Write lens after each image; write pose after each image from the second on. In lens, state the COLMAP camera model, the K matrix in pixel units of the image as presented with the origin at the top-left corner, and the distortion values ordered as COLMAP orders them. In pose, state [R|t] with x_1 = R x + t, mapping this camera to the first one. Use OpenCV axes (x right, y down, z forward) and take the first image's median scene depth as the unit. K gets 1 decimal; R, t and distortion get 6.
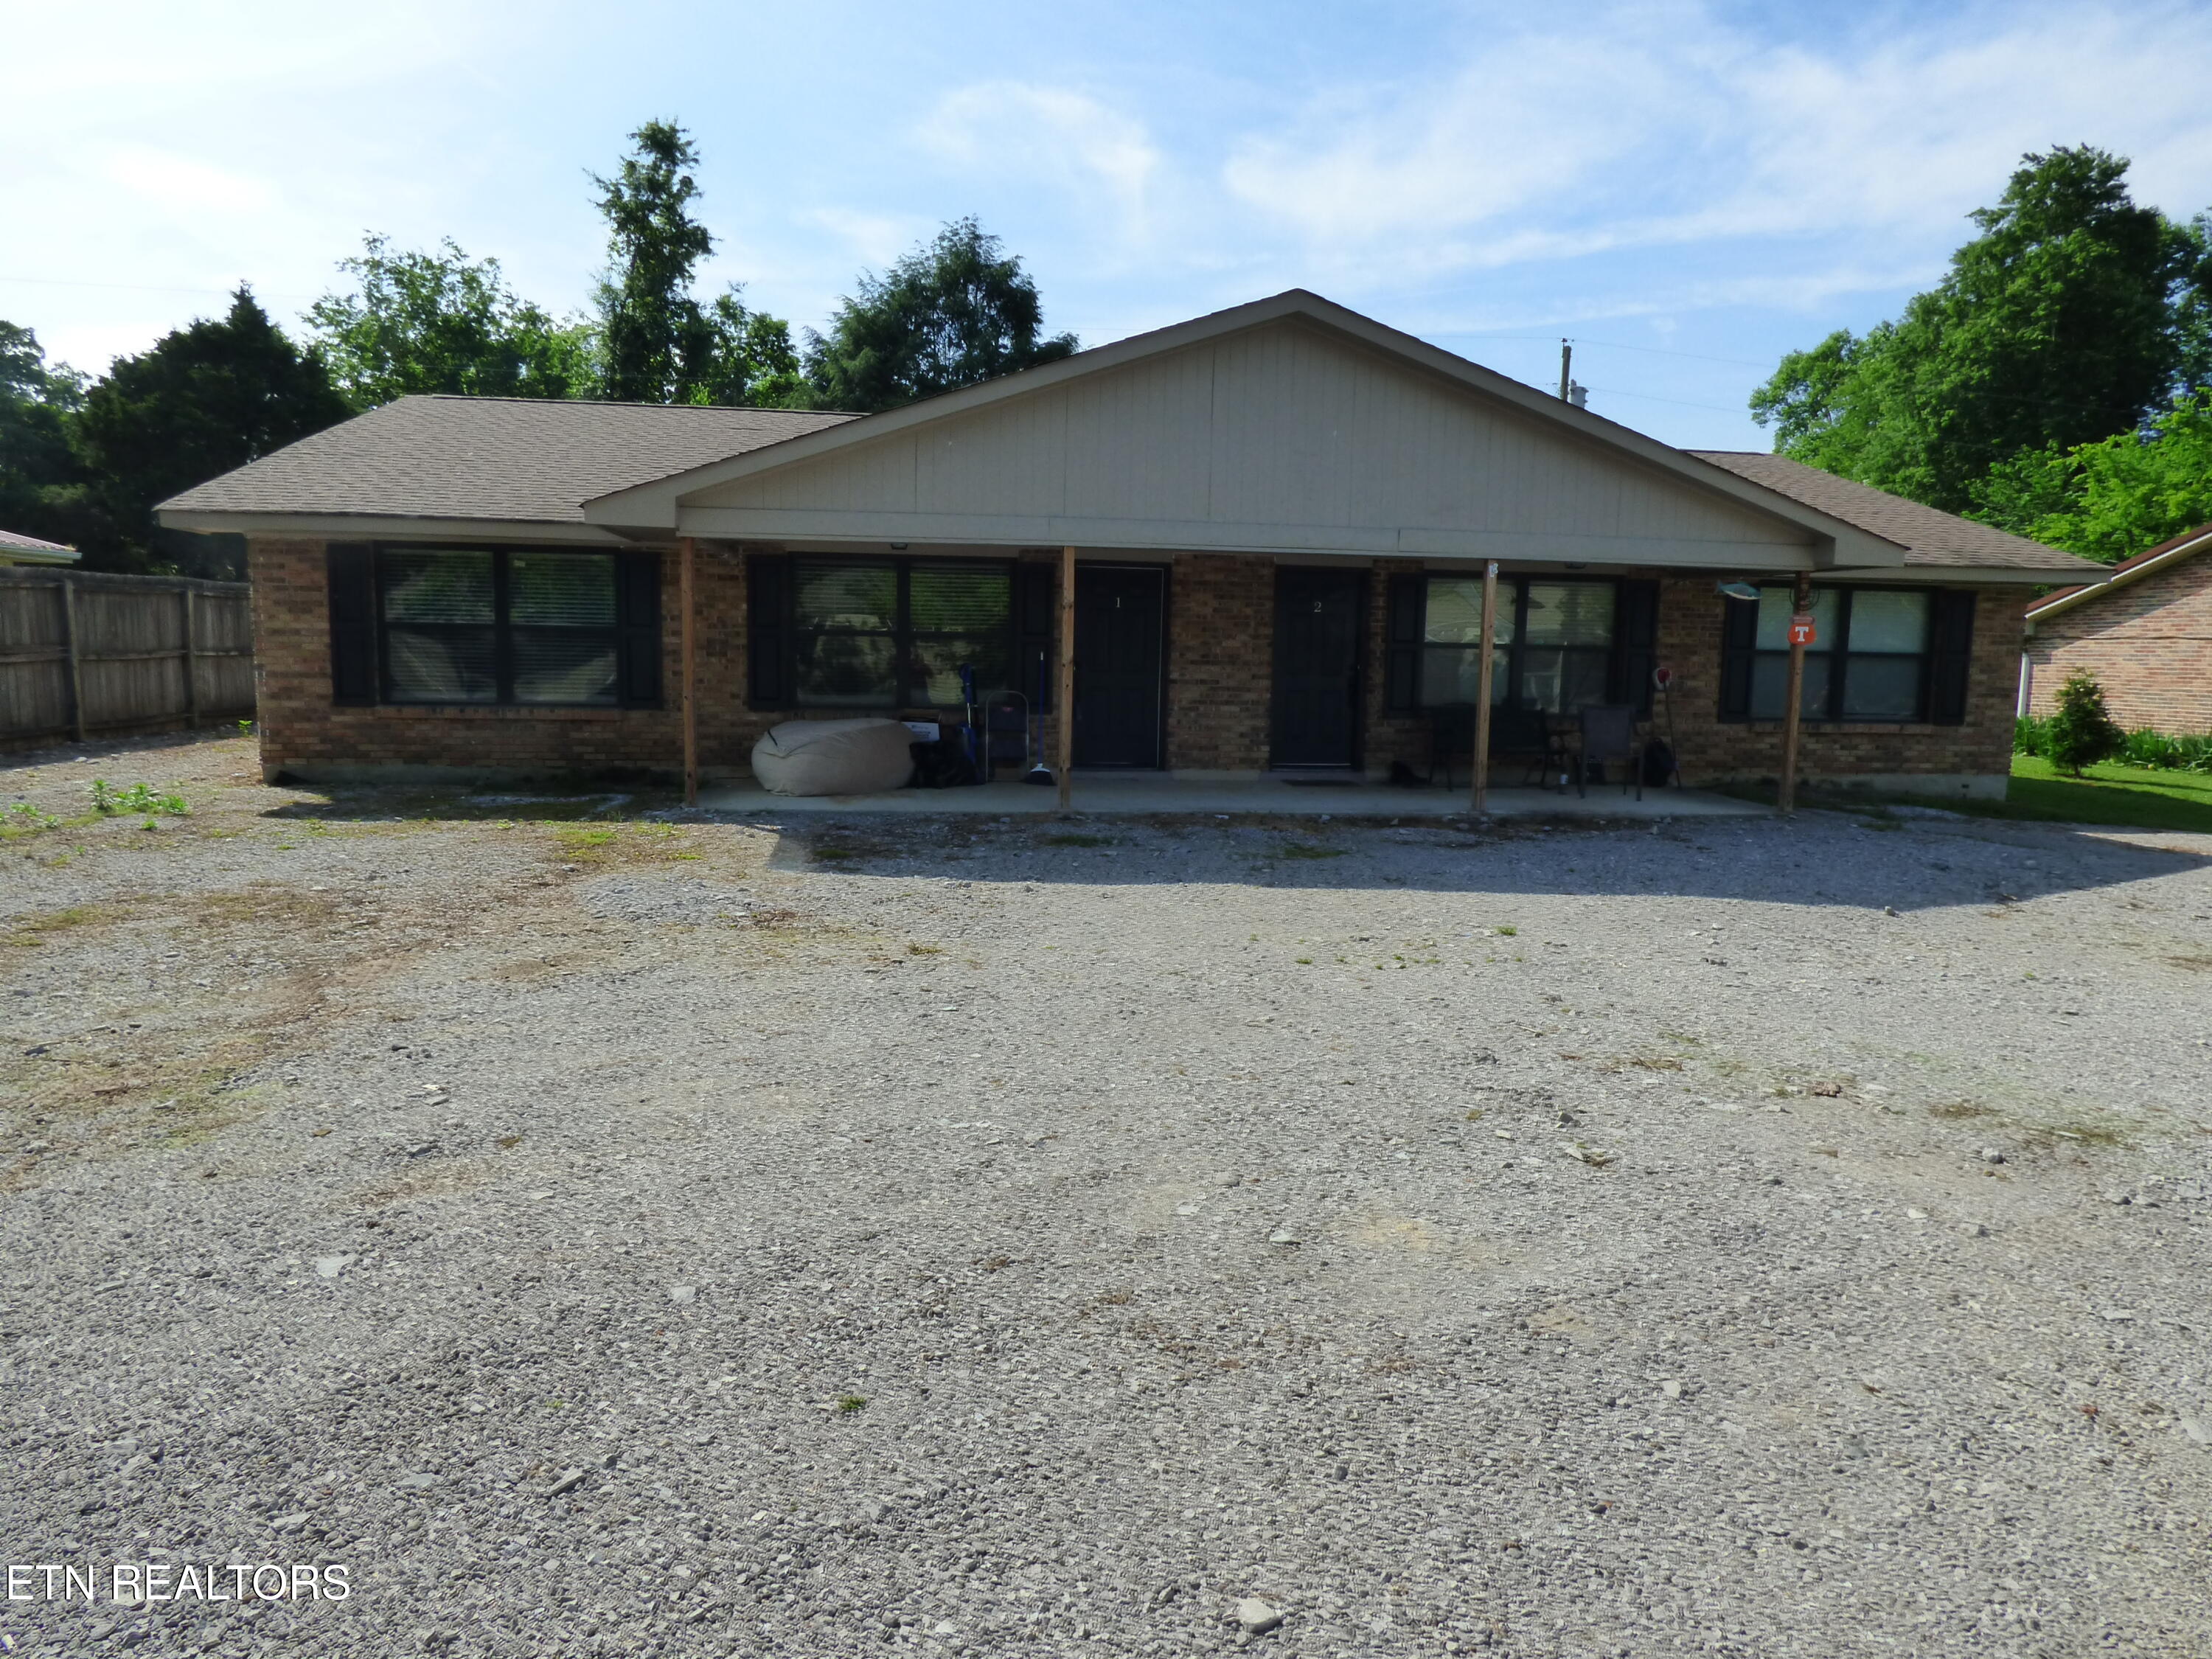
lens RADIAL K [[1346.5, 0, 1121.7], [0, 1346.5, 795.8], [0, 0, 1]] dist [-0.020685, 0.010871]
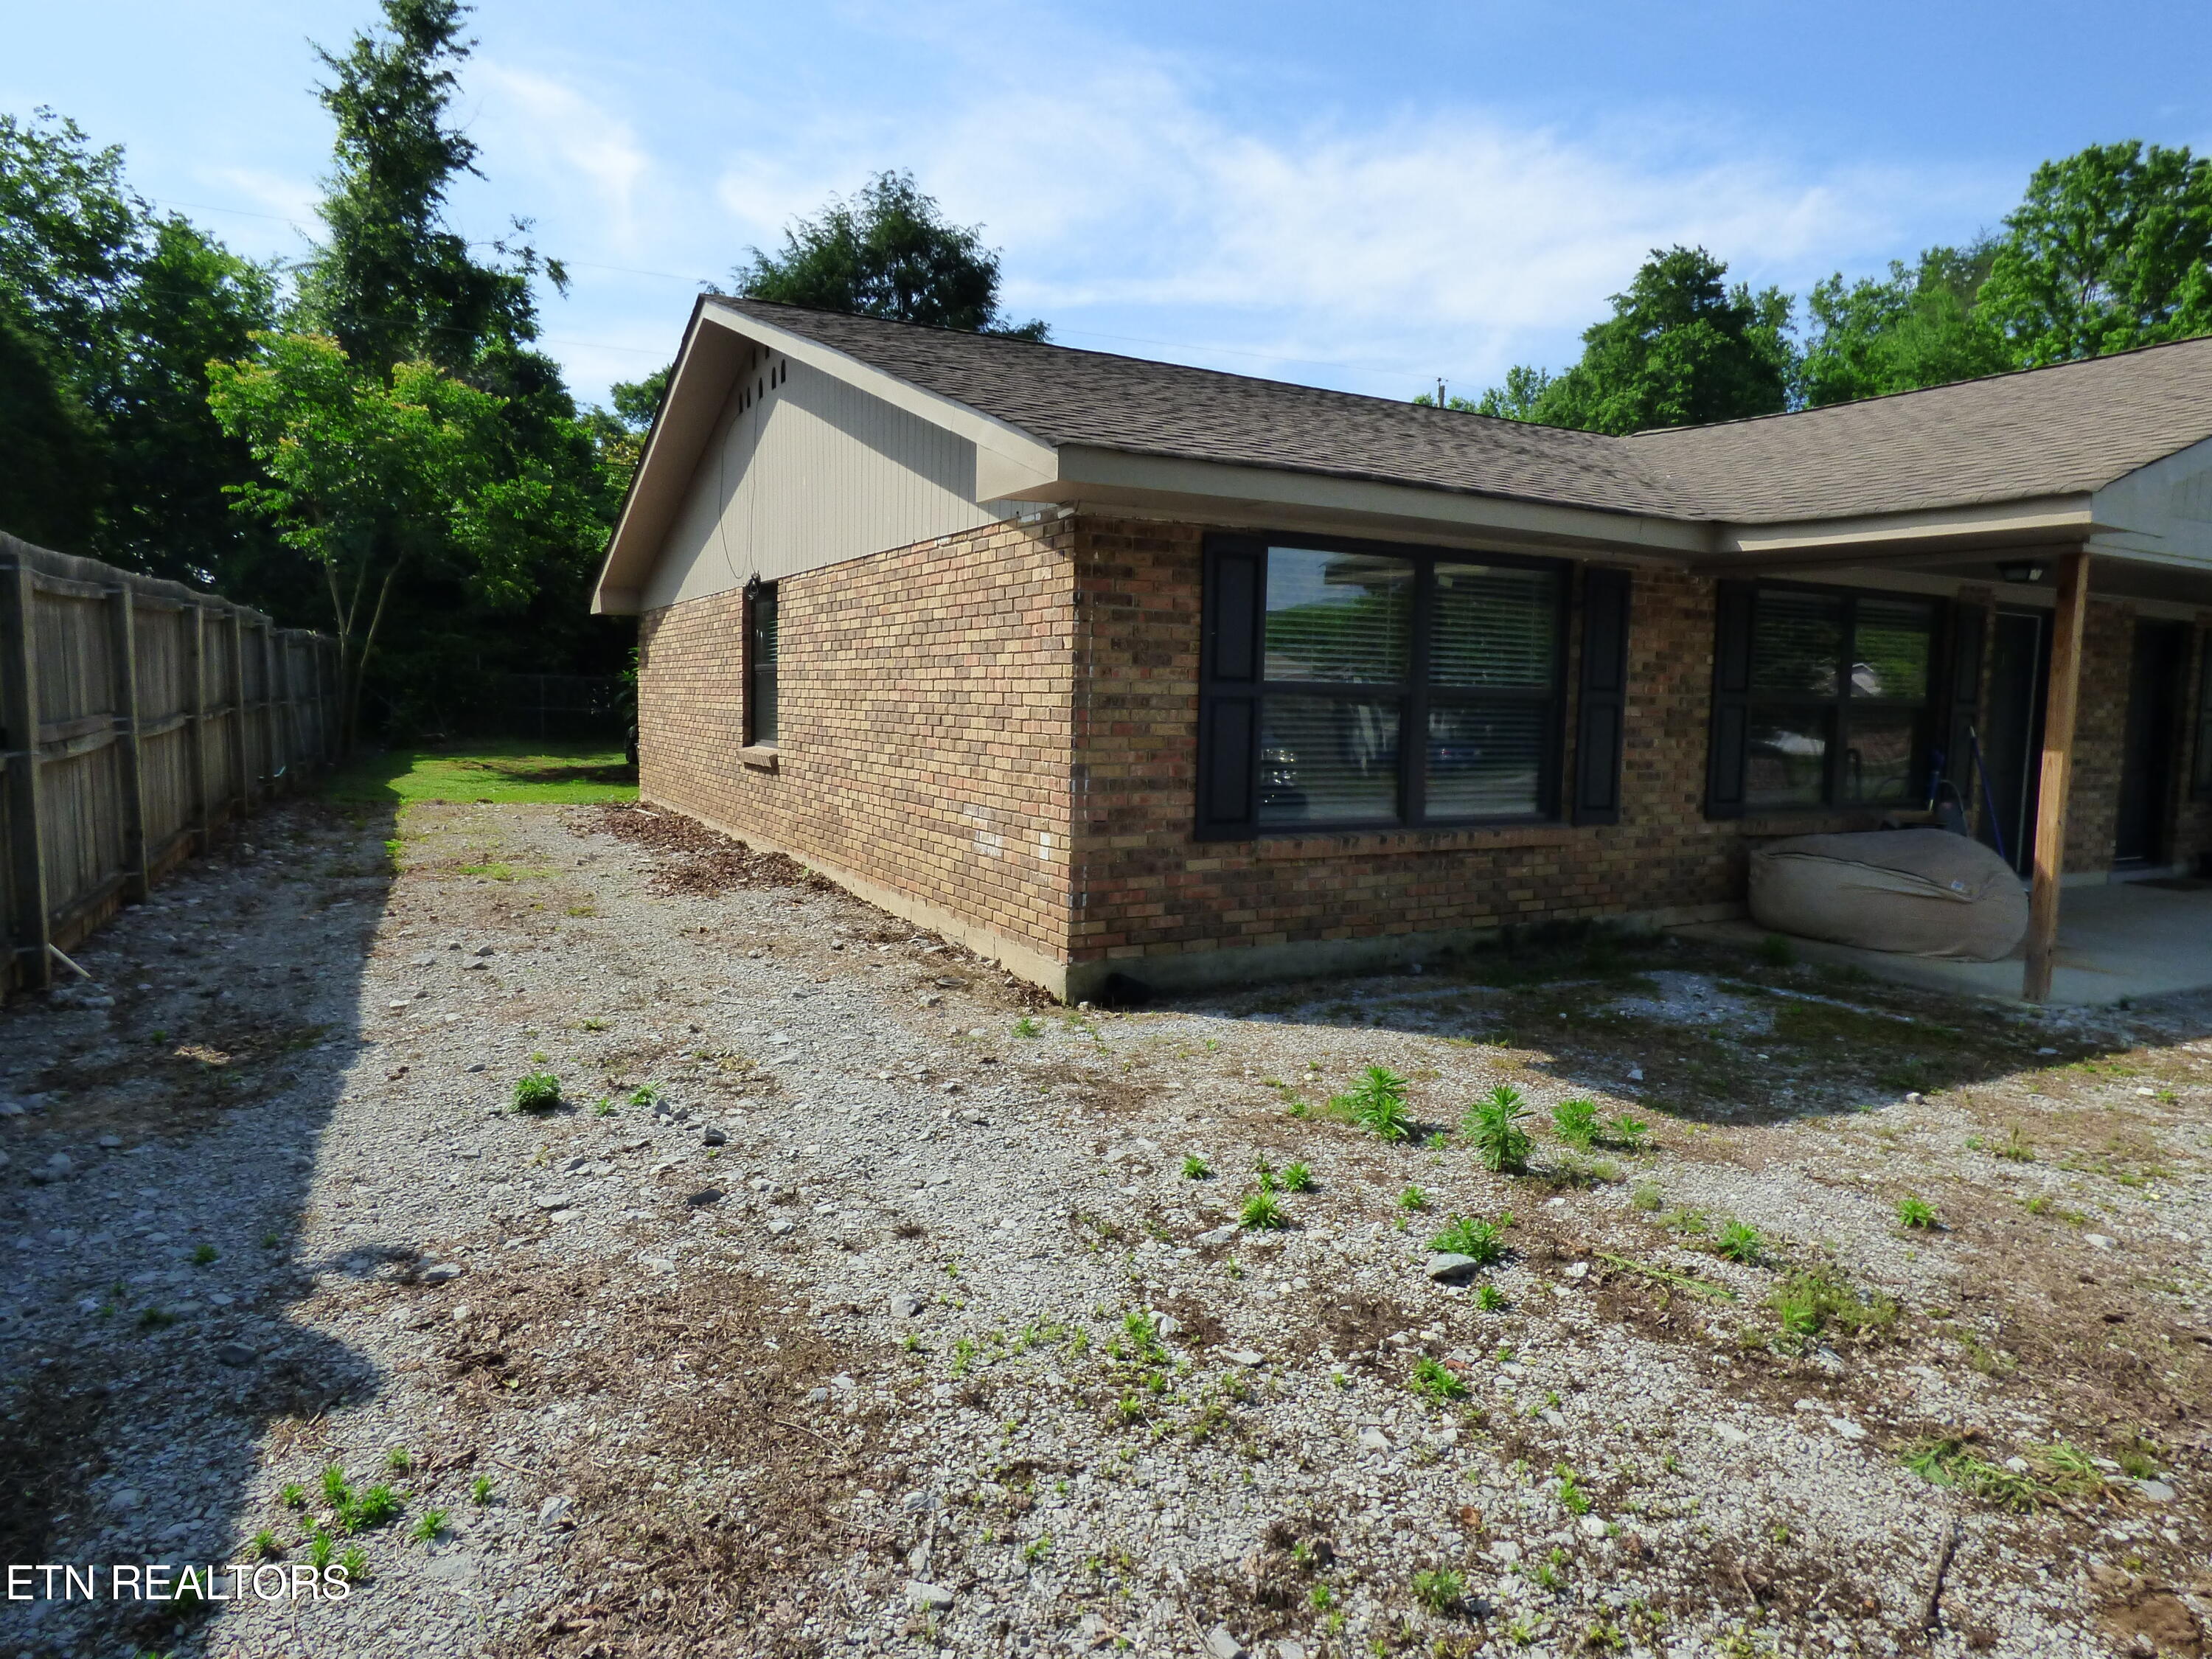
lens RADIAL K [[1346.5, 0, 1106.1], [0, 1346.5, 821.2], [0, 0, 1]] dist [-0.020685, 0.010871]
pose [[0.938808, -0.031505, 0.342997, -0.246817], [0.033073, 0.999452, 0.001279, -0.023679], [-0.342849, 0.010143, 0.939336, 0.158643]]
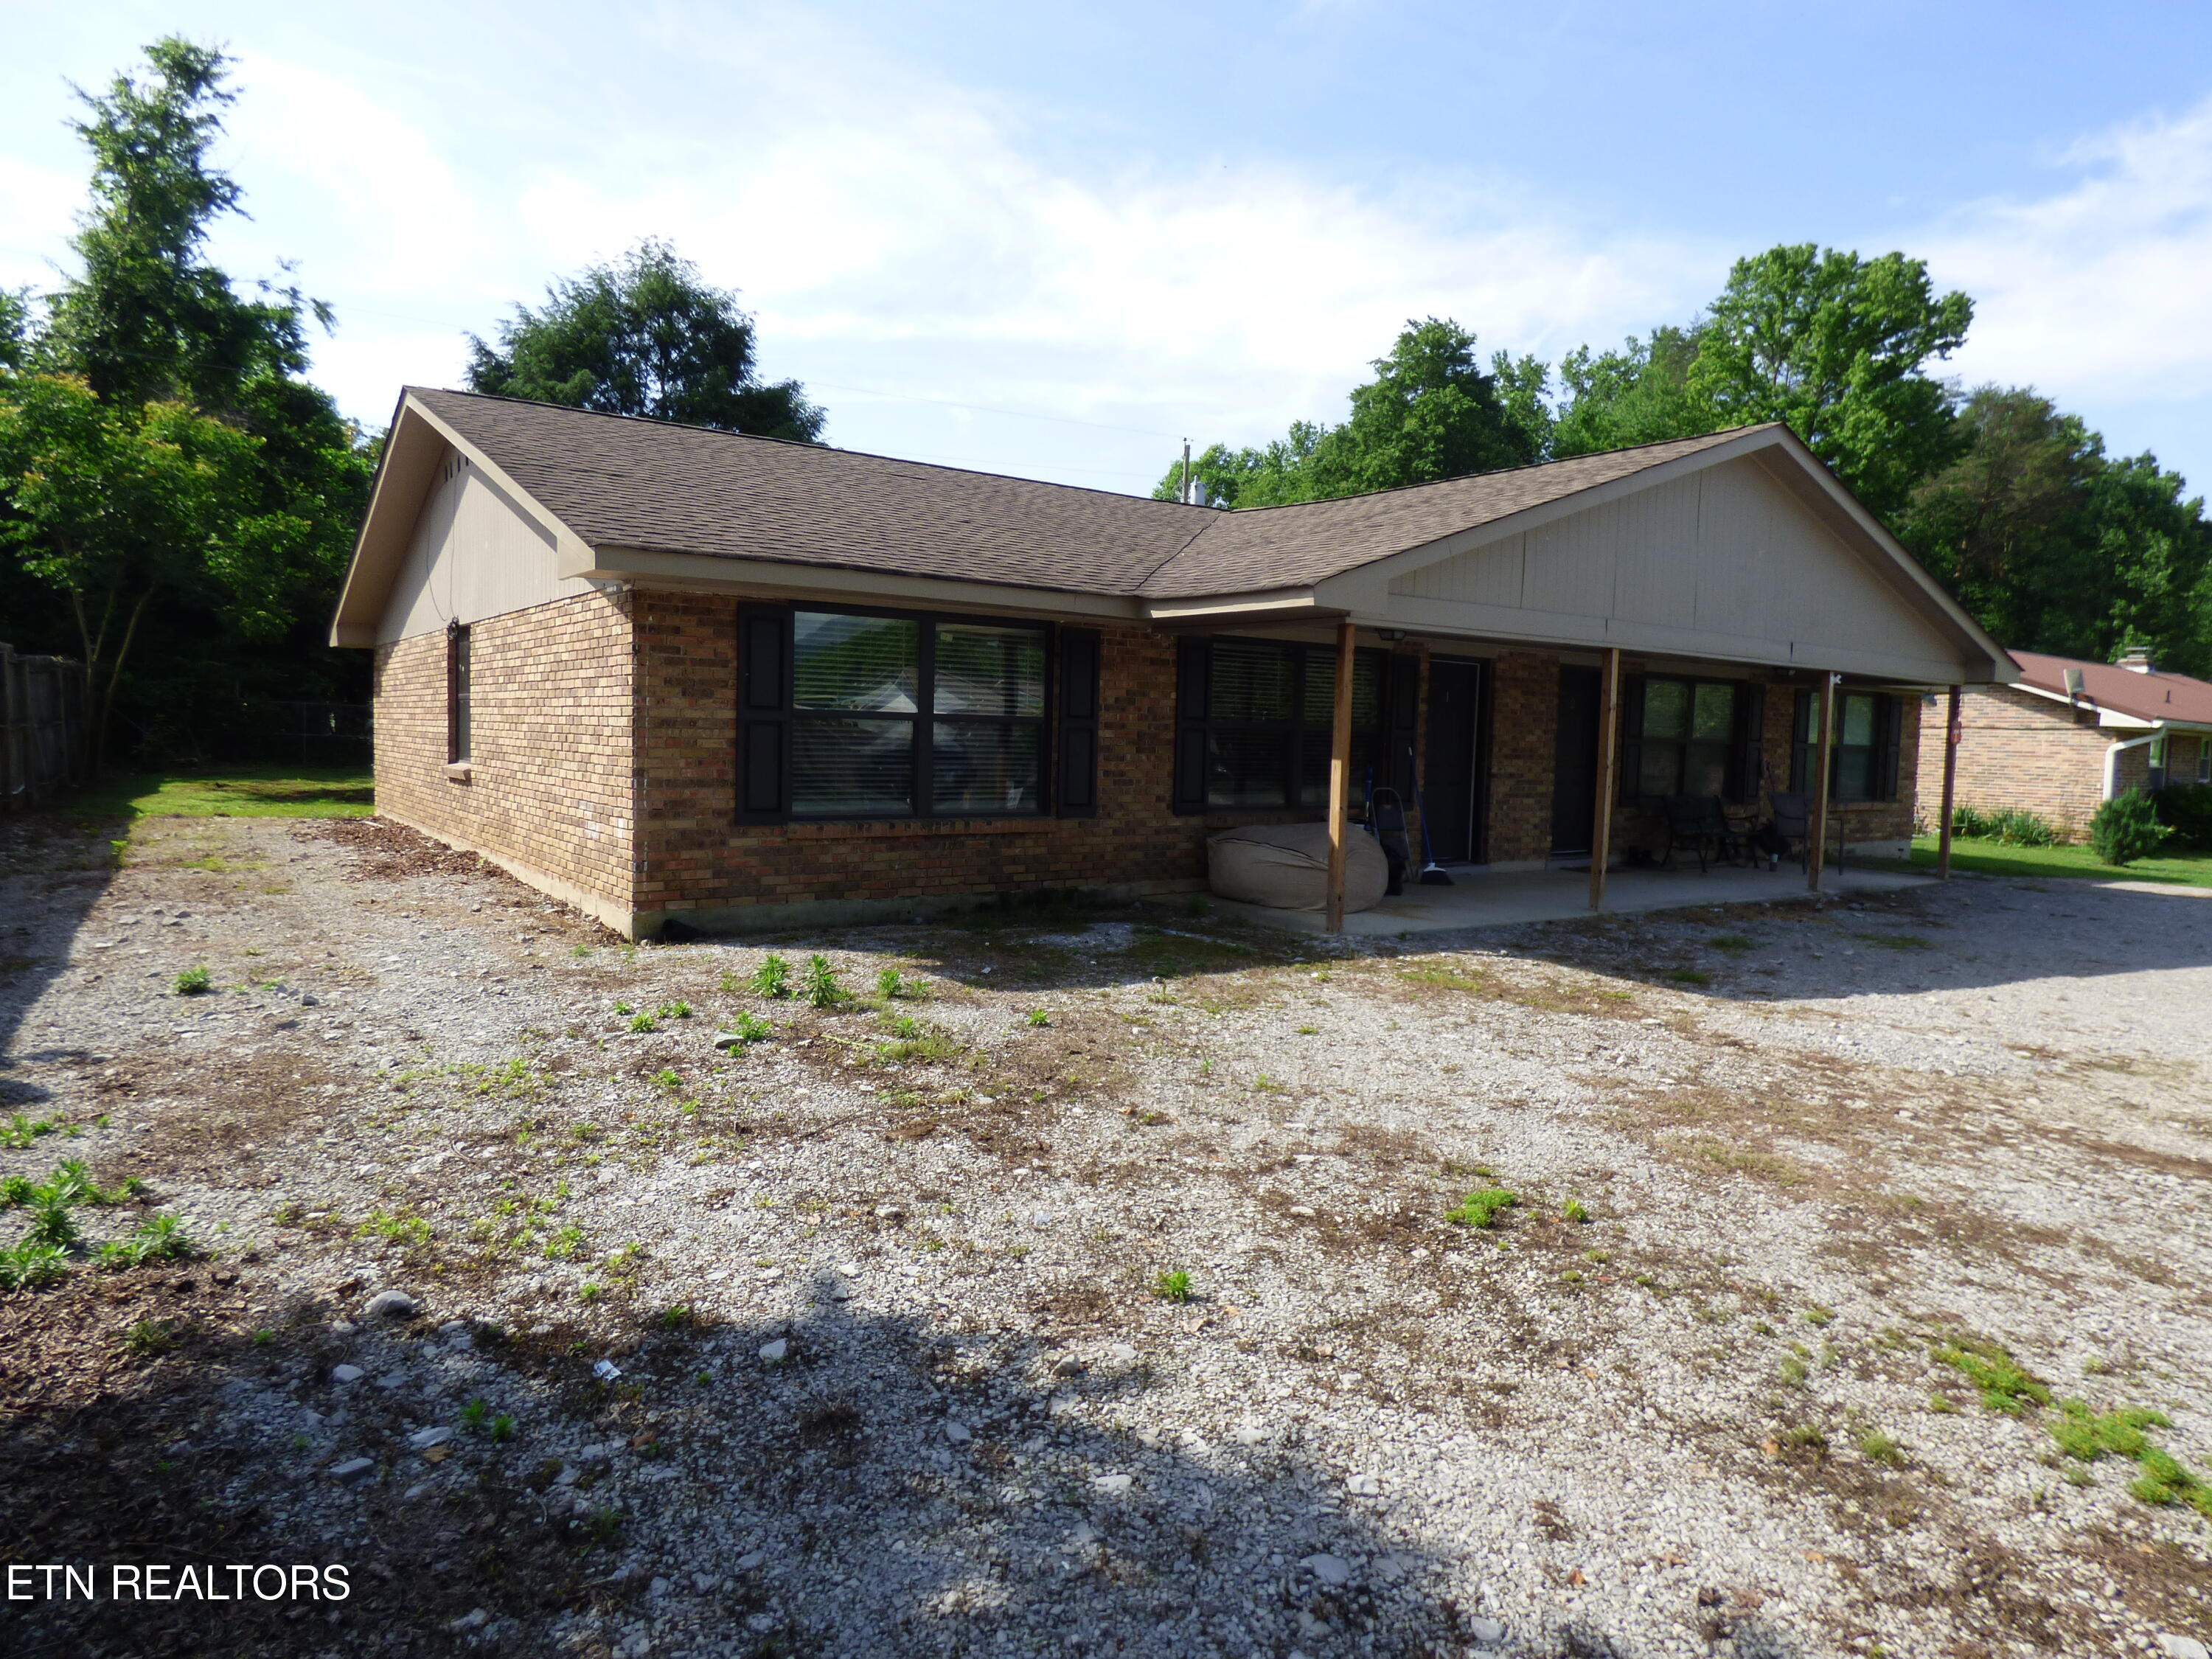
lens RADIAL K [[1346.5, 0, 1106.7], [0, 1346.5, 813.1], [0, 0, 1]] dist [-0.020685, 0.010871]
pose [[0.887294, -0.023946, 0.460582, -0.229045], [0.039421, 0.998934, -0.024007, -0.014822], [-0.459516, 0.039457, 0.887293, 0.081615]]
